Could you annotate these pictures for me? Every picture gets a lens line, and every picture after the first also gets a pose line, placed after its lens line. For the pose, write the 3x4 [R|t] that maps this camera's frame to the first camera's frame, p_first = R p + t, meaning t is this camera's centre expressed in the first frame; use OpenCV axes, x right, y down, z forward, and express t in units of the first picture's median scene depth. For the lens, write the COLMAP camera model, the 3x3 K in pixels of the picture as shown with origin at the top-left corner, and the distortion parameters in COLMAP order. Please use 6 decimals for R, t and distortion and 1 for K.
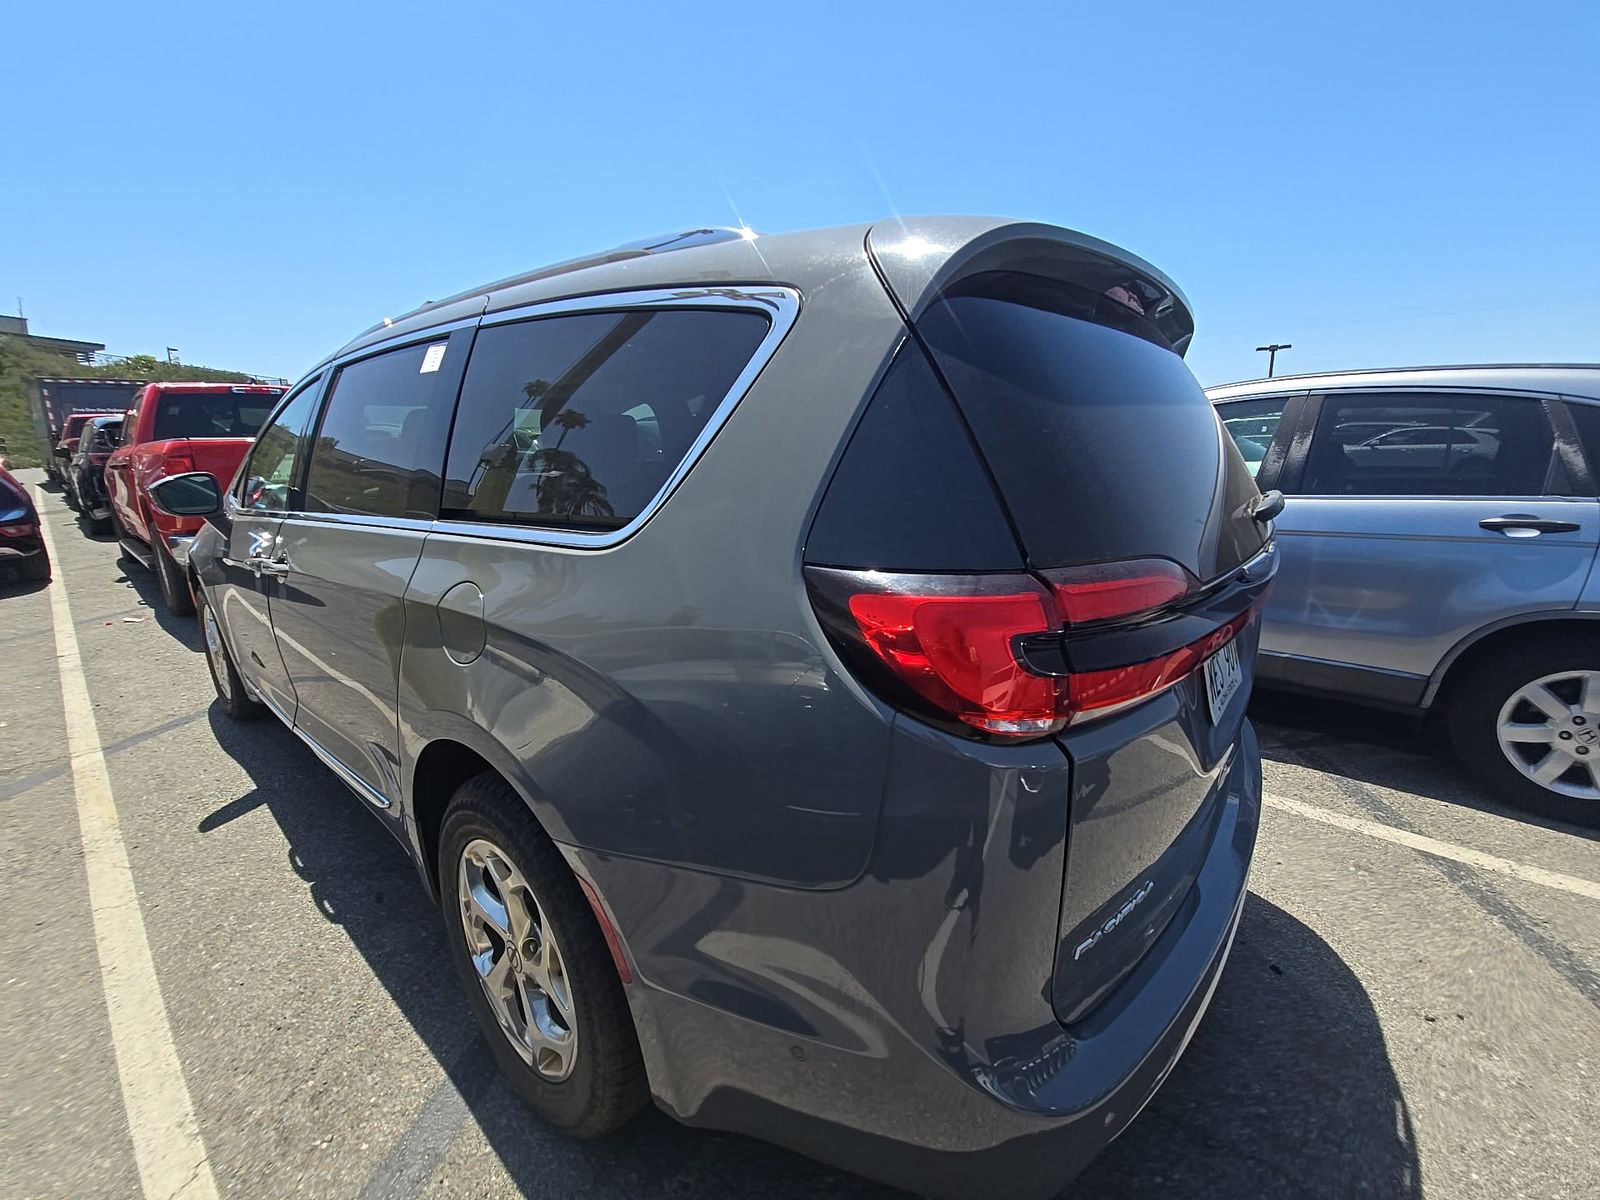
lens RADIAL K [[661.1, 0, 792.8], [0, 661.1, 585.7], [0, 0, 1]] dist [0.017553, -0.016703]
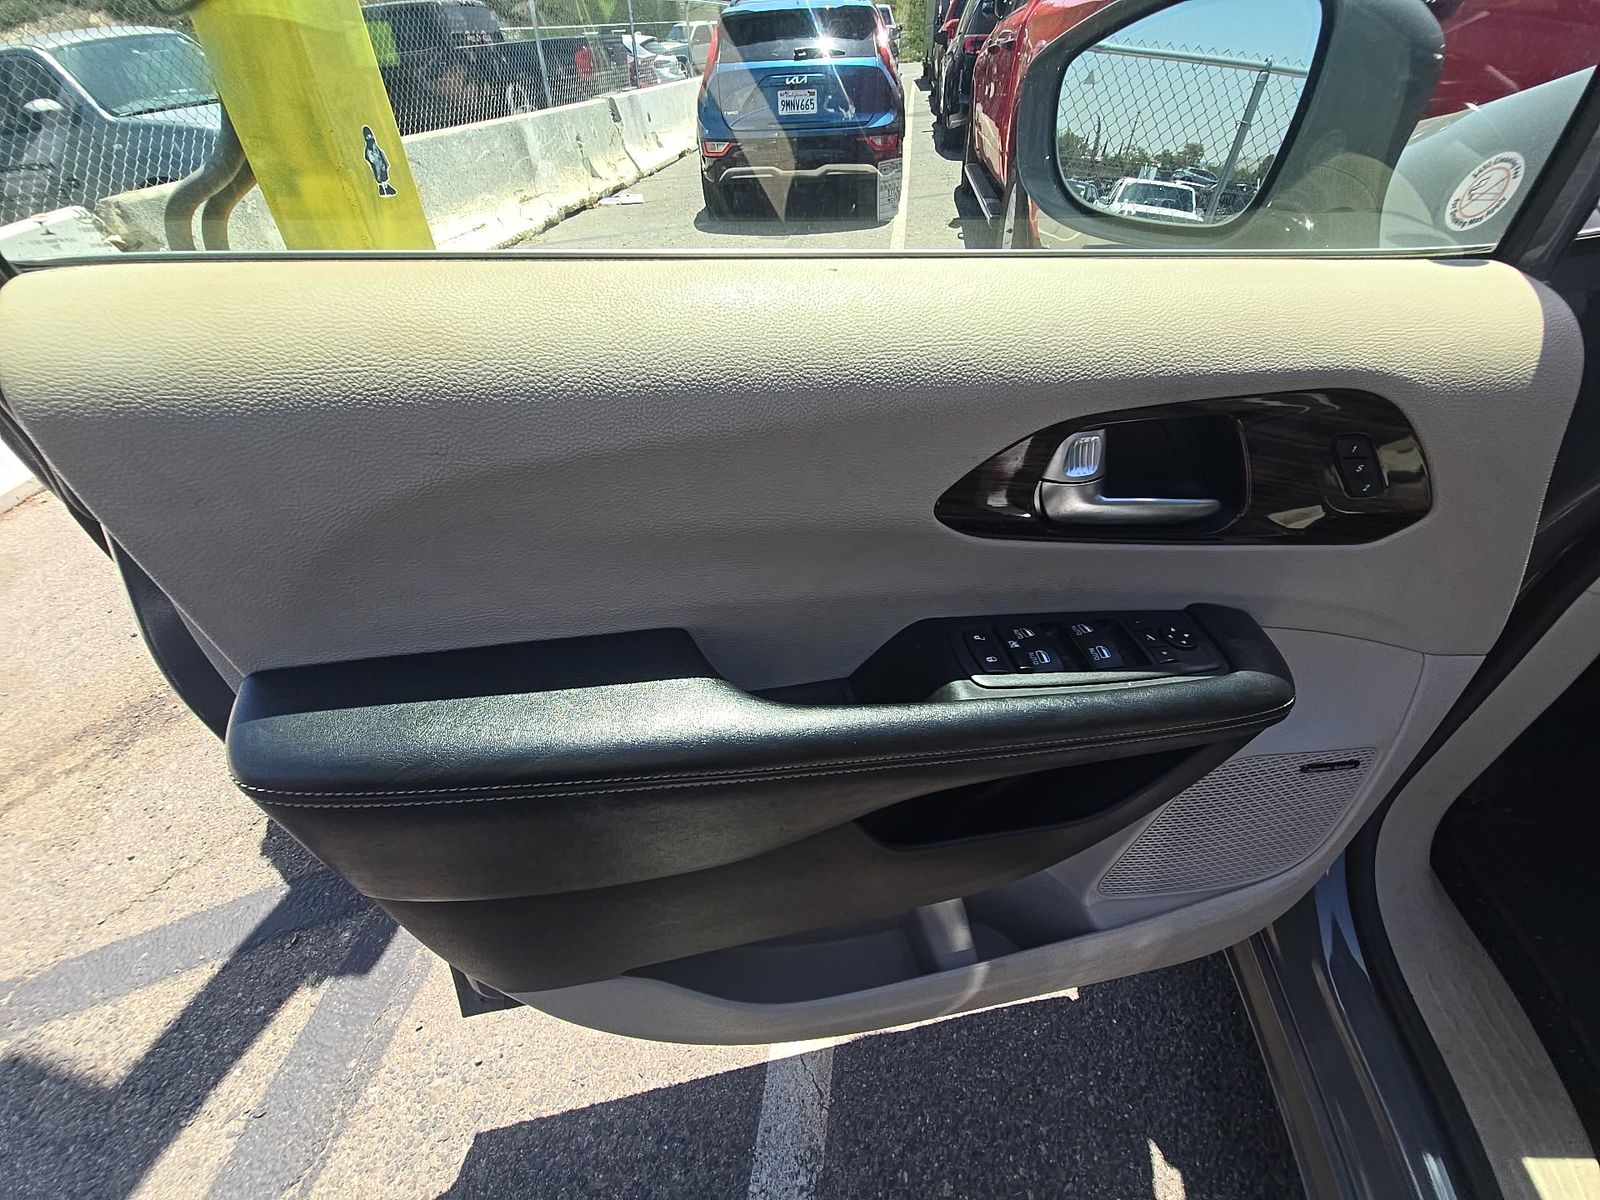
lens RADIAL K [[661.1, 0, 792.8], [0, 661.1, 585.7], [0, 0, 1]] dist [0.017553, -0.016703]
pose [[0.544185, 0.523867, -0.655306, -0.239613], [-0.158563, 0.831233, 0.532832, -0.030138], [0.823845, -0.186051, 0.535410, 0.211855]]
